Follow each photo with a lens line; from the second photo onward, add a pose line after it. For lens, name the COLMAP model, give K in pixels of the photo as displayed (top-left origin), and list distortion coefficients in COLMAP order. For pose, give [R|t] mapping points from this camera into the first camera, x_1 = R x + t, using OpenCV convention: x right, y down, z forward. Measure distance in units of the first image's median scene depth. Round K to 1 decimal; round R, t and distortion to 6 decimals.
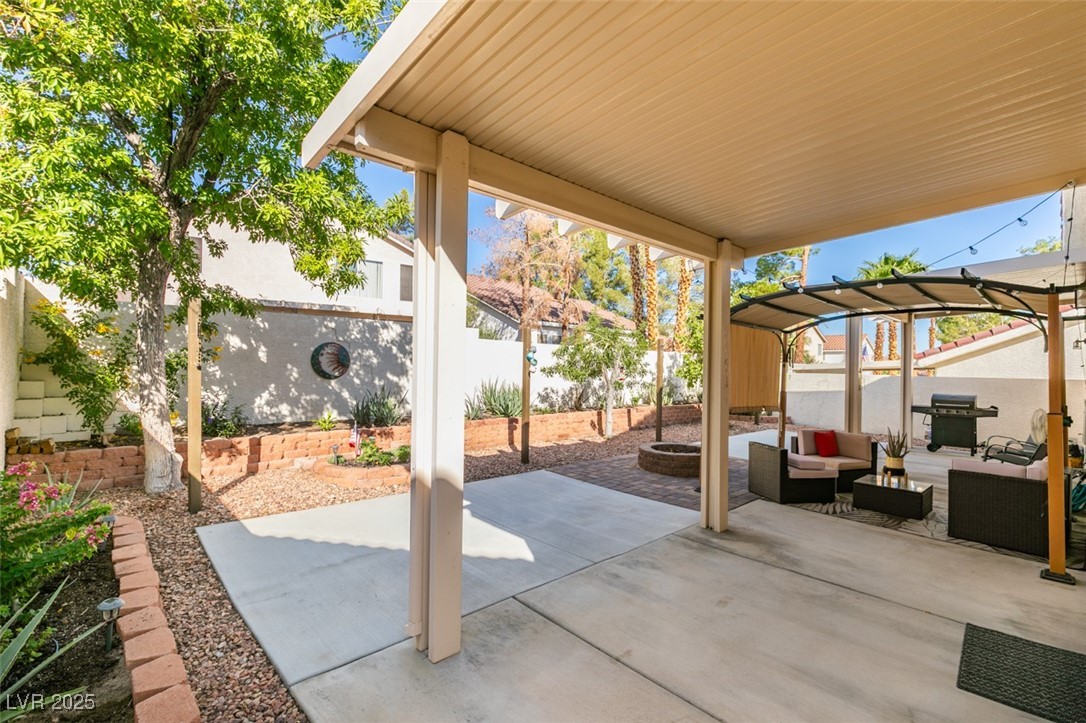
lens RADIAL K [[480.0, 0, 546.7], [0, 480.0, 367.7], [0, 0, 1]] dist [0.004931, 0.000386]
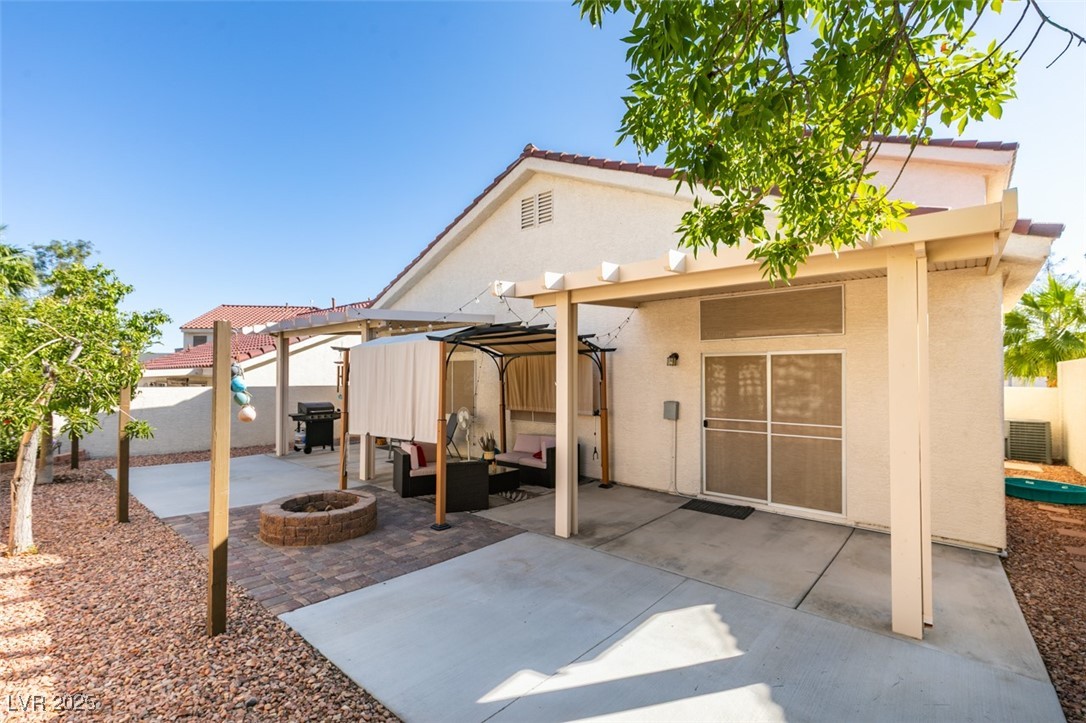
lens RADIAL K [[480.0, 0, 545.3], [0, 480.0, 364.0], [0, 0, 1]] dist [0.004931, 0.000386]
pose [[-0.125685, 0.017592, 0.991914, -0.833200], [-0.014919, 0.999696, -0.019620, -0.046355], [-0.991958, -0.017264, -0.125385, 1.294035]]
